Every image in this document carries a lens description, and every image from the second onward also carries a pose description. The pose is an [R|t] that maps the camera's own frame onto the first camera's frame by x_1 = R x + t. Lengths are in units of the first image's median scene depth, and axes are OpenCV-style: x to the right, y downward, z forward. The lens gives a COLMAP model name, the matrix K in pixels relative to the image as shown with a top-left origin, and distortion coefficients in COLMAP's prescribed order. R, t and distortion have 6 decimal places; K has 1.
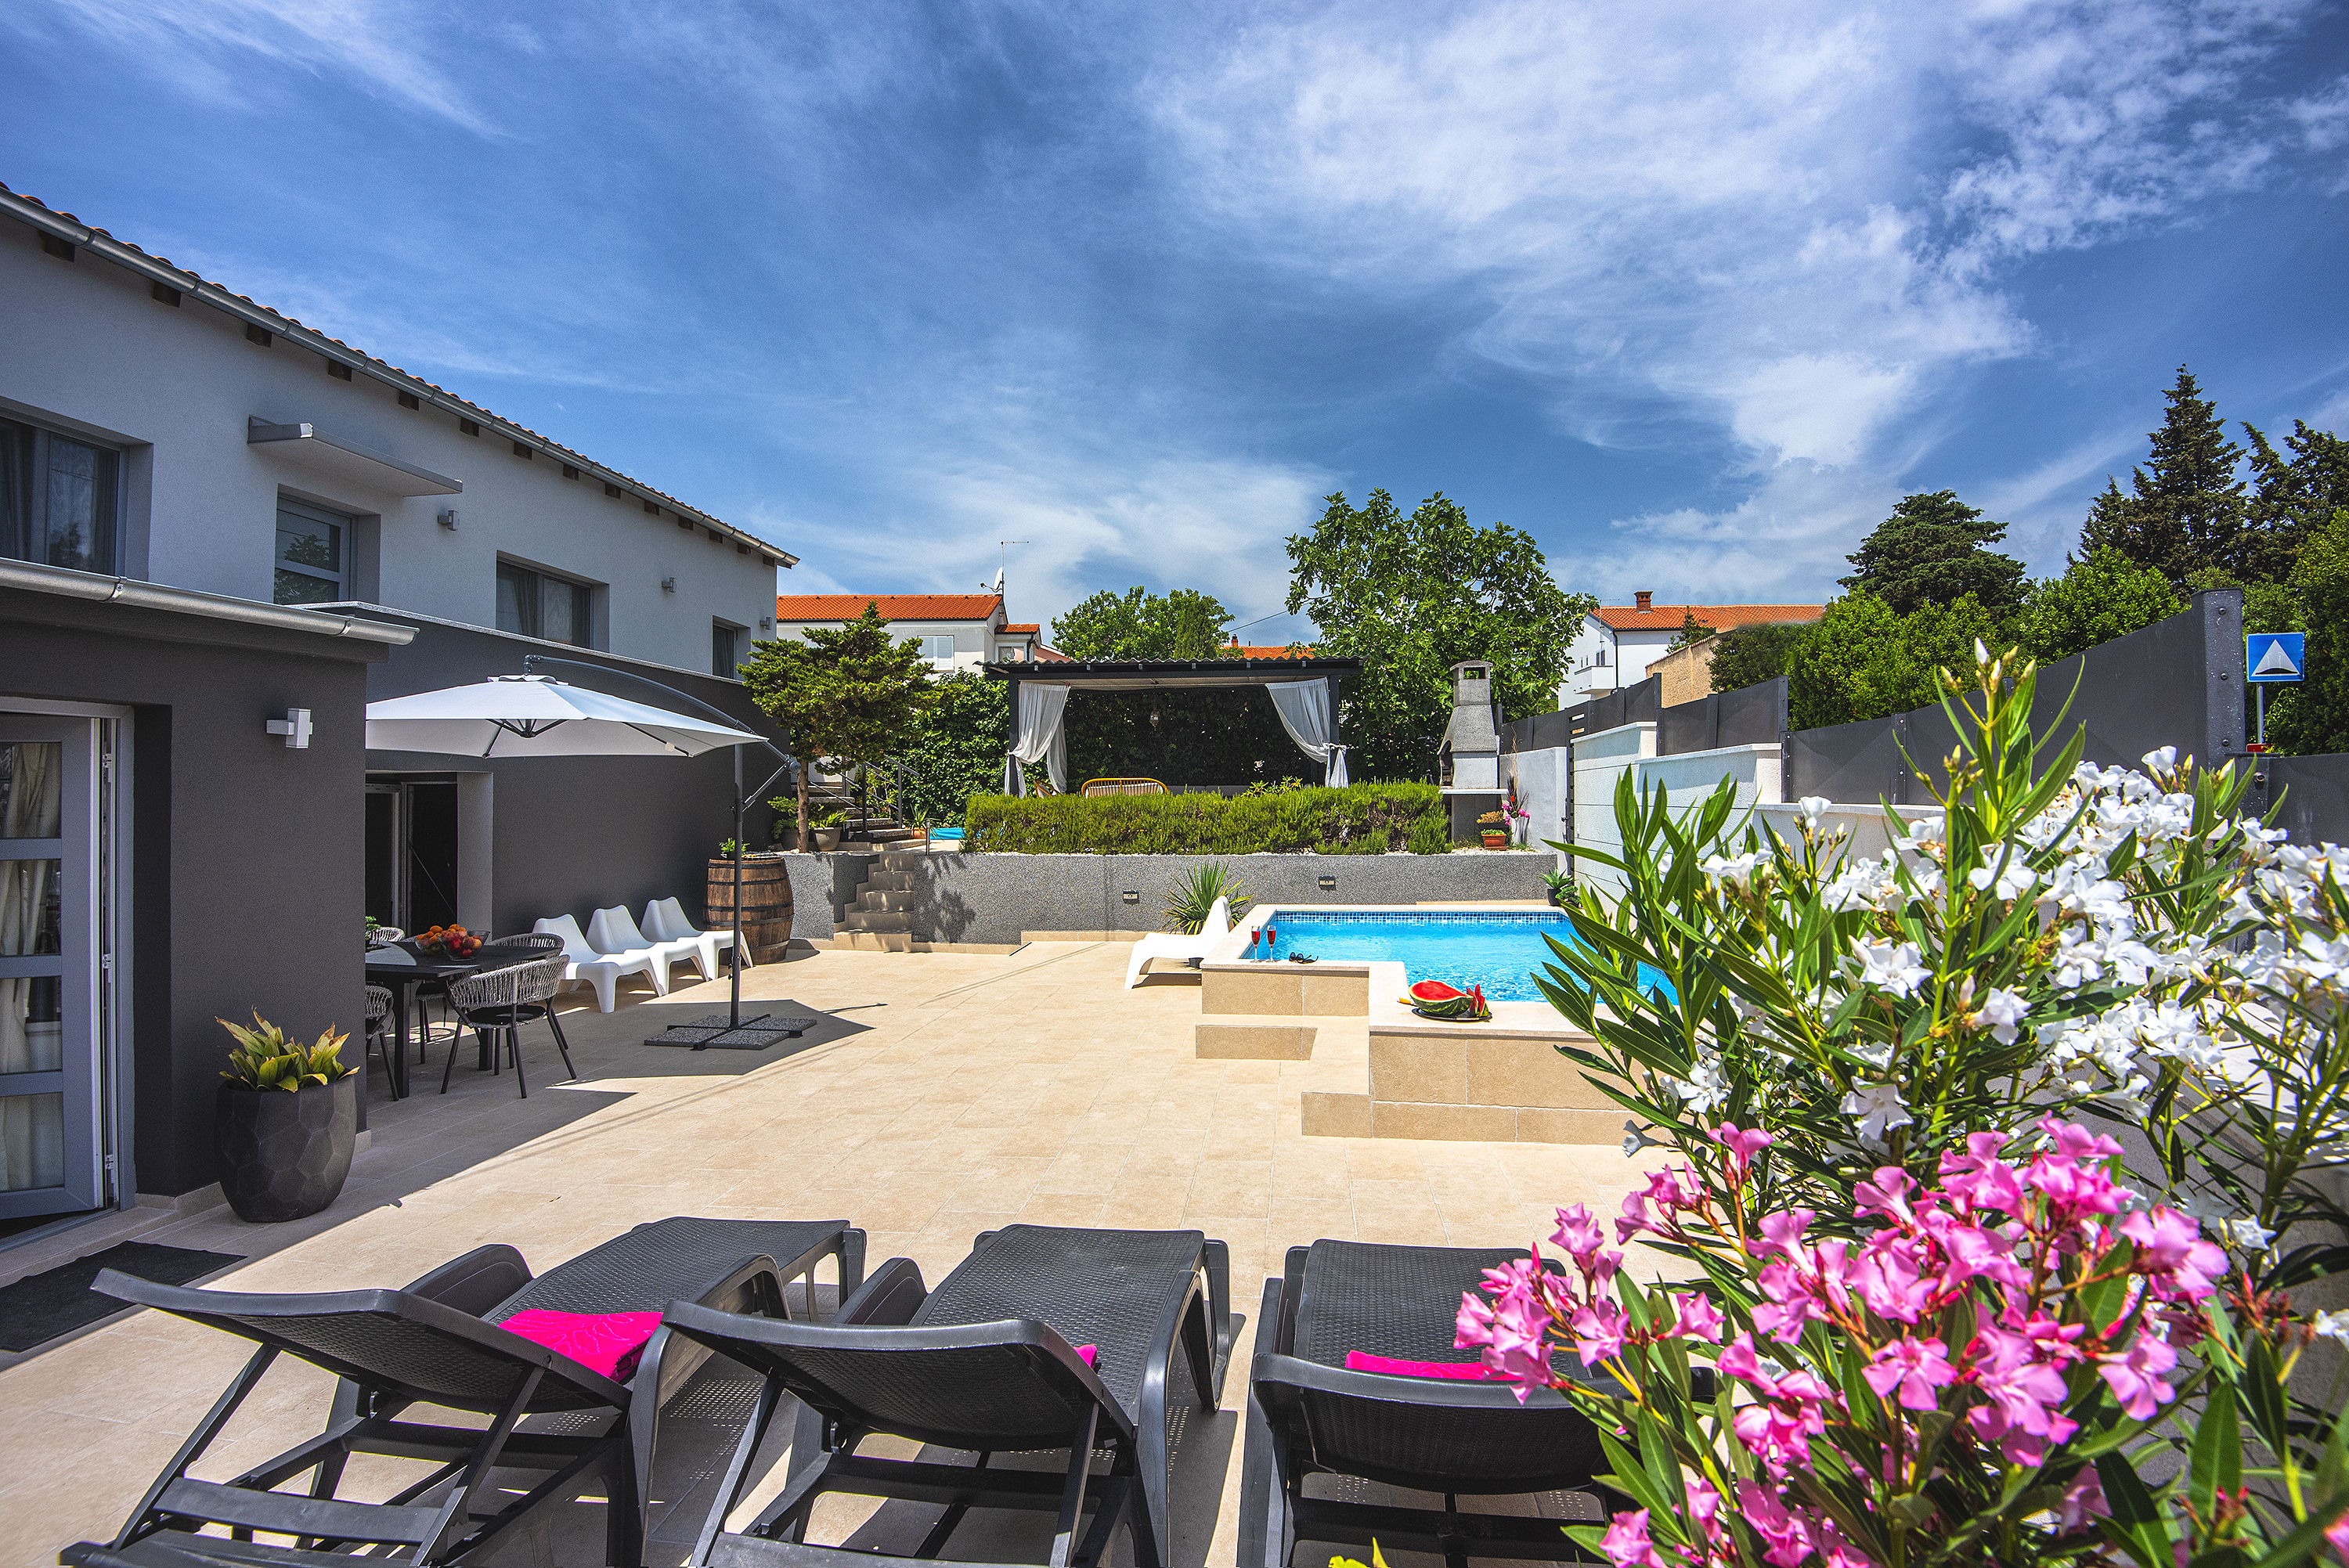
lens RADIAL K [[1088.9, 0, 1167.7], [0, 1088.9, 772.4], [0, 0, 1]] dist [-0.040213, -0.003371]
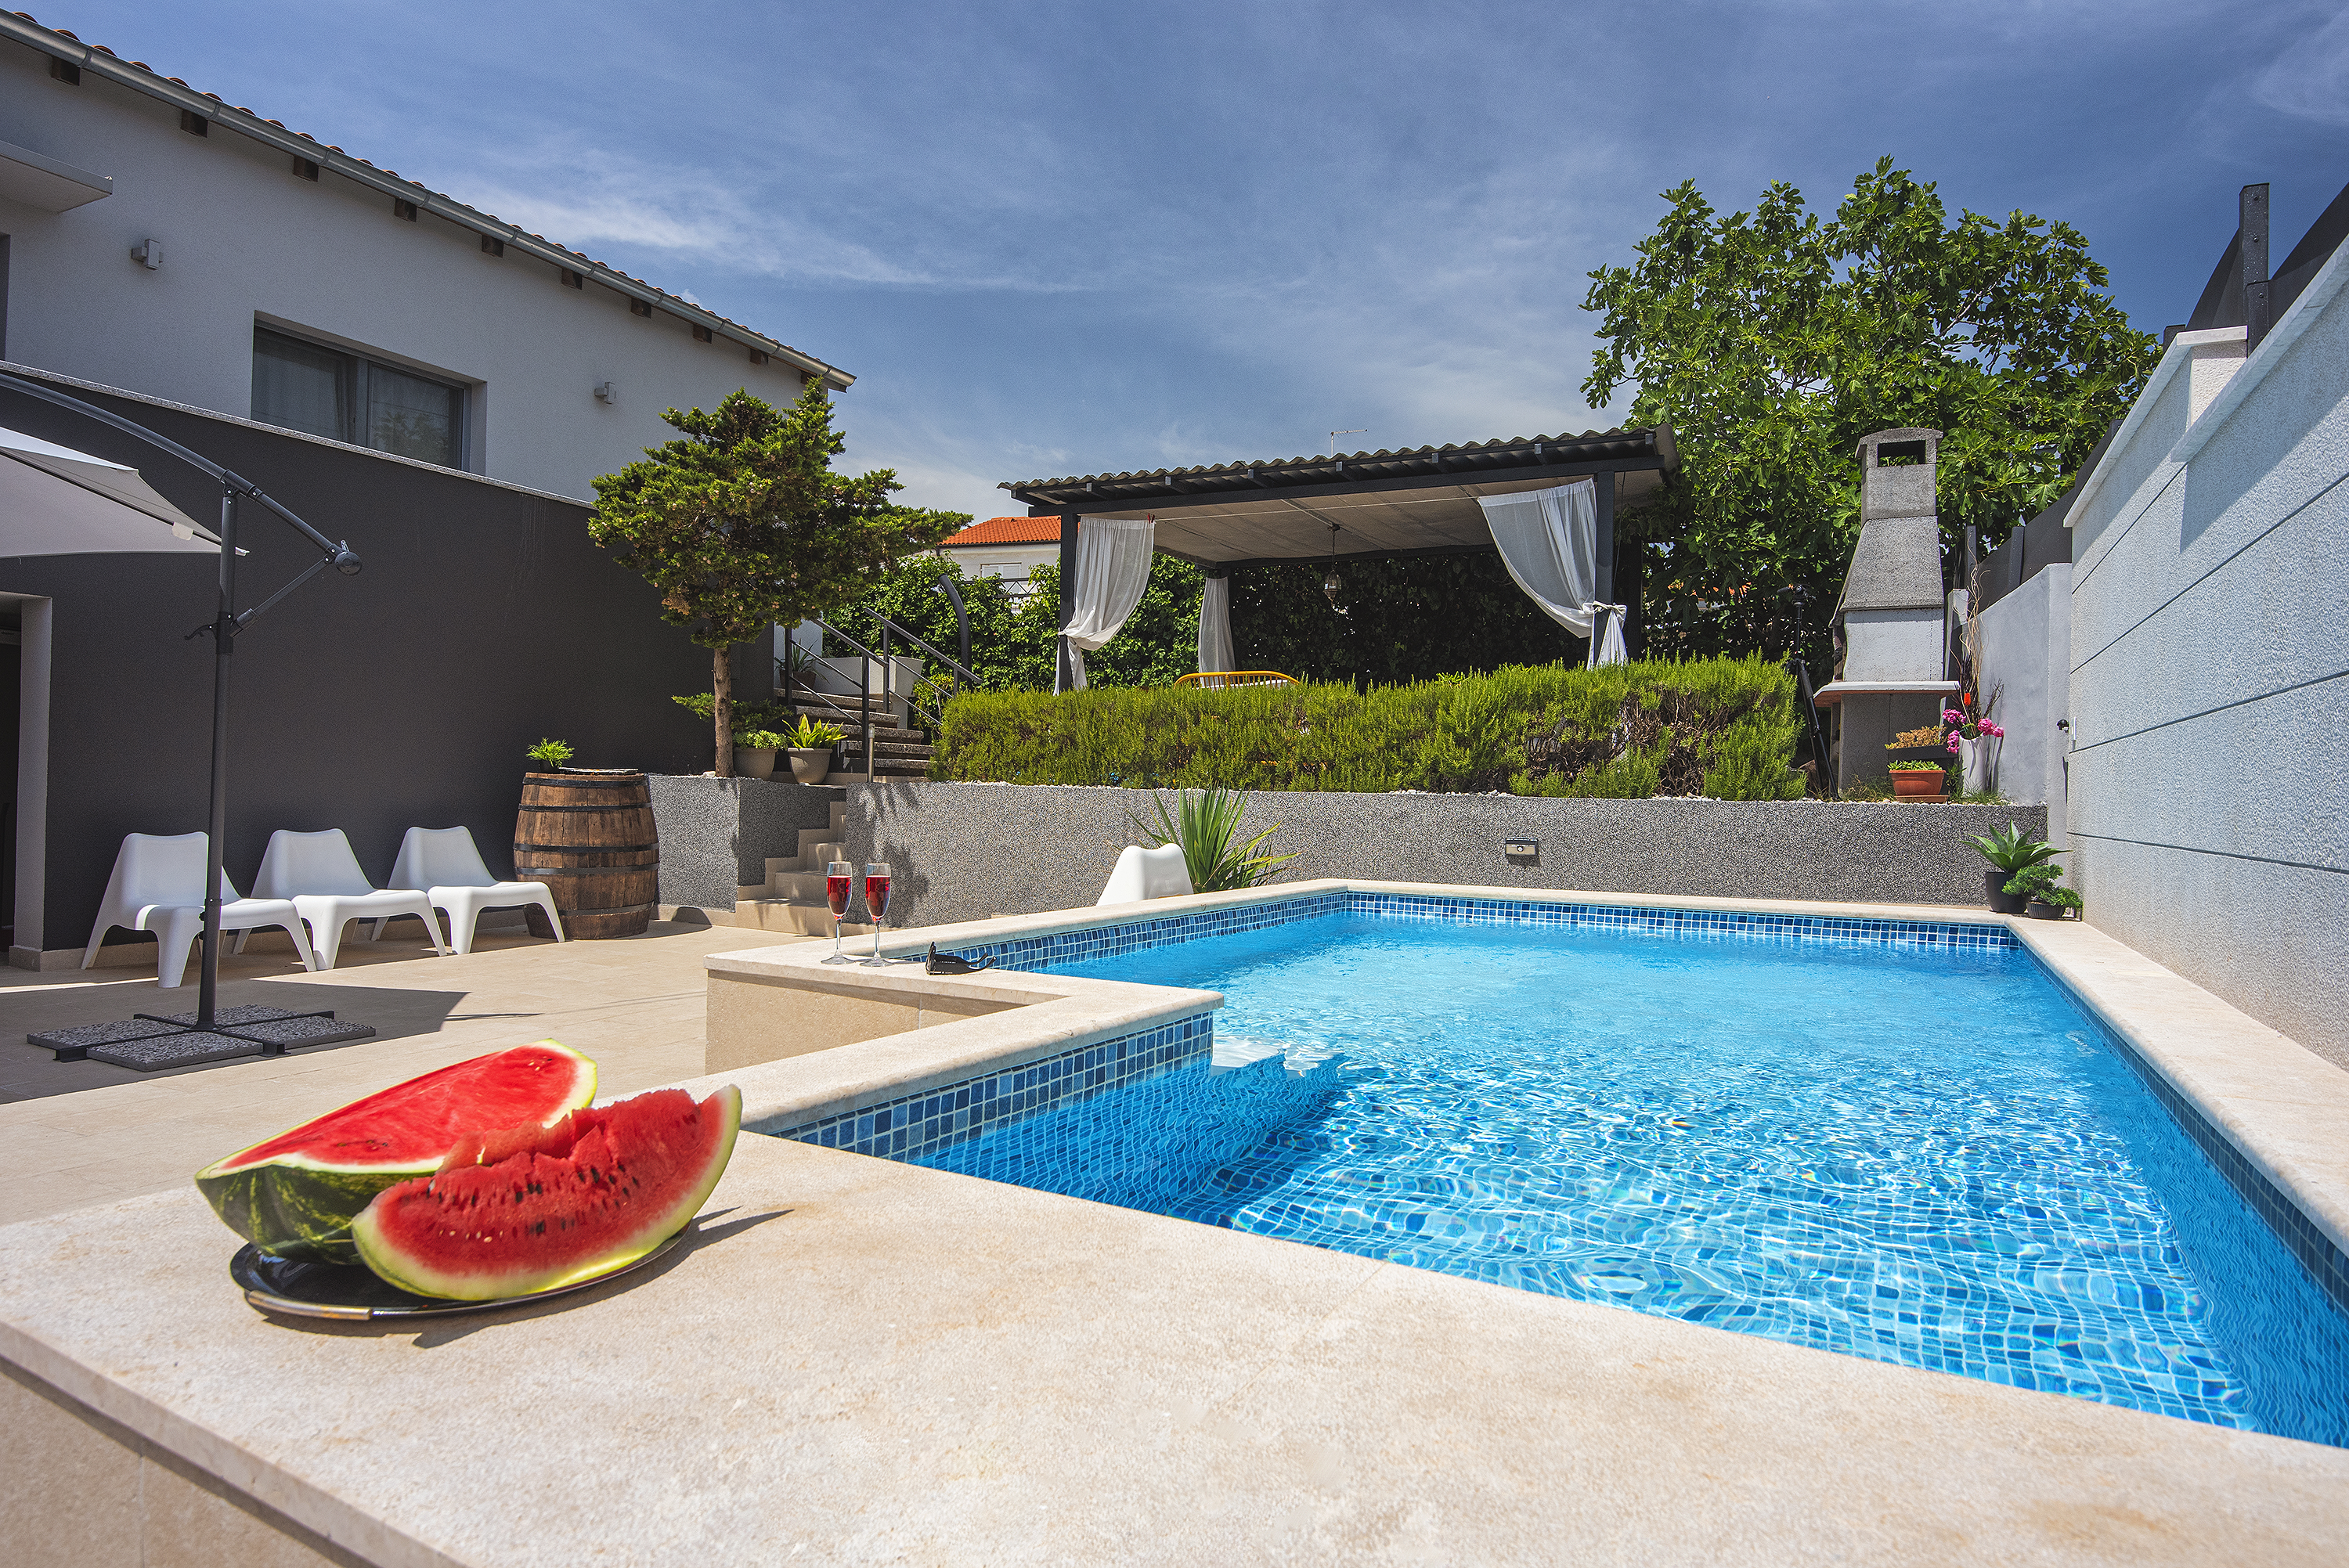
lens RADIAL K [[1320.8, 0, 1179.0], [0, 1320.8, 772.8], [0, 0, 1]] dist [-0.024722, -0.001943]
pose [[0.943270, 0.021968, -0.331298, 0.170320], [-0.020080, 0.999757, 0.009121, 0.054288], [0.331418, -0.001952, 0.943482, 0.323074]]
